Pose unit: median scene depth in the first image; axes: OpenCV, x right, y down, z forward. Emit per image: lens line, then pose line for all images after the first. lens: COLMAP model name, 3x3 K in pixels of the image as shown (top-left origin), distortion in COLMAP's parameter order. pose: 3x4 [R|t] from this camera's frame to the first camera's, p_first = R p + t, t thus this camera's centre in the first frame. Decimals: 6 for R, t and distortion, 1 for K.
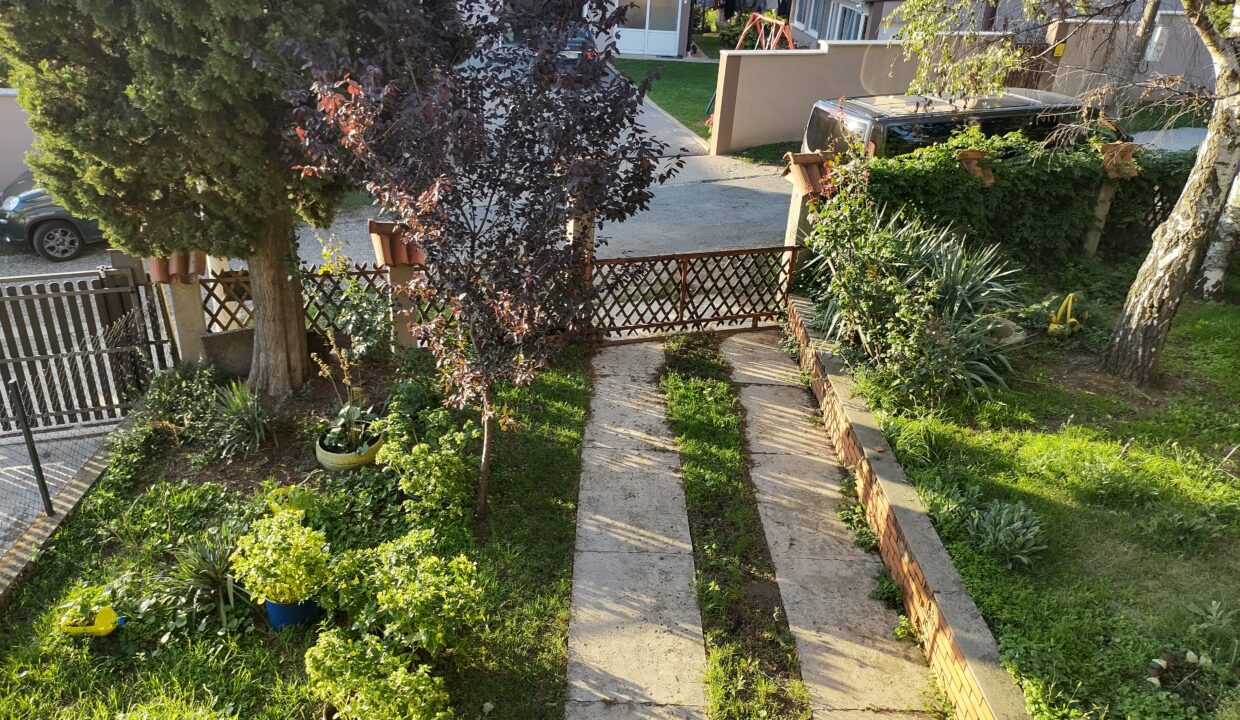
lens RADIAL K [[883.5, 0, 623.2], [0, 883.5, 343.3], [0, 0, 1]] dist [0.001670, -0.023542]
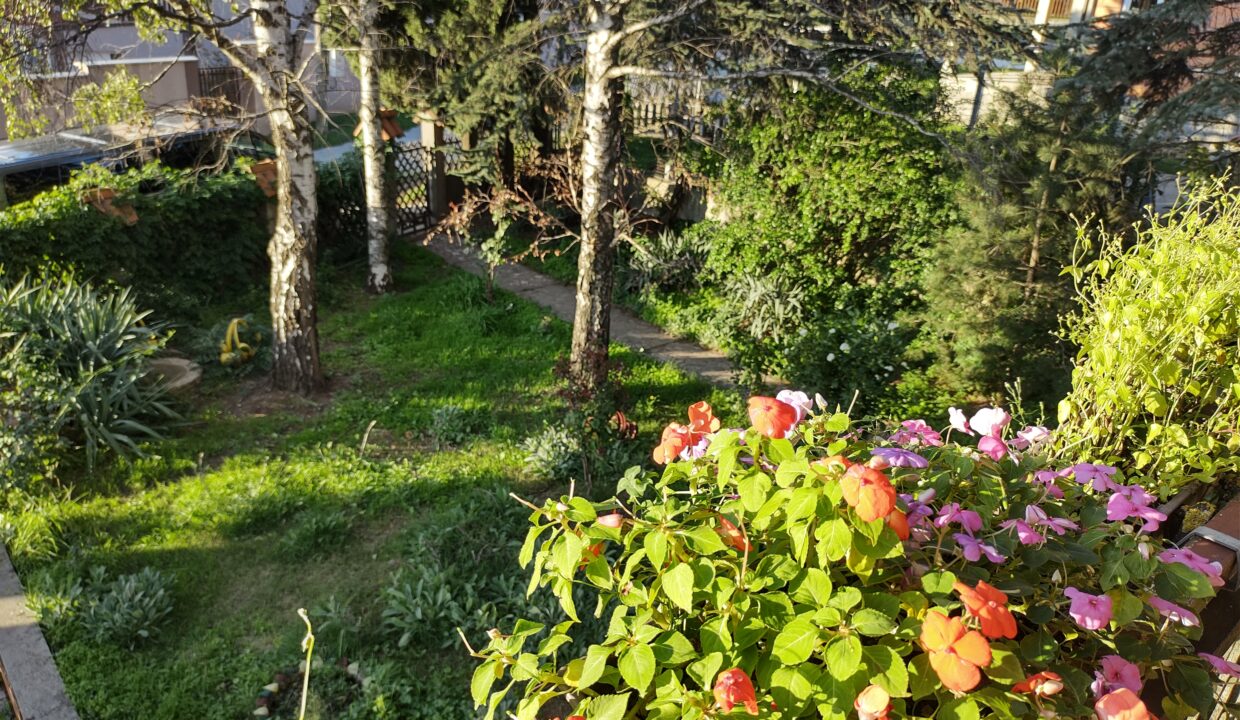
lens RADIAL K [[883.5, 0, 623.2], [0, 883.5, 343.3], [0, 0, 1]] dist [0.001670, -0.023542]
pose [[0.739937, -0.243537, 0.627043, 0.239721], [0.257754, 0.963663, 0.070116, 0.014200], [-0.621334, 0.109741, 0.775823, -0.037495]]
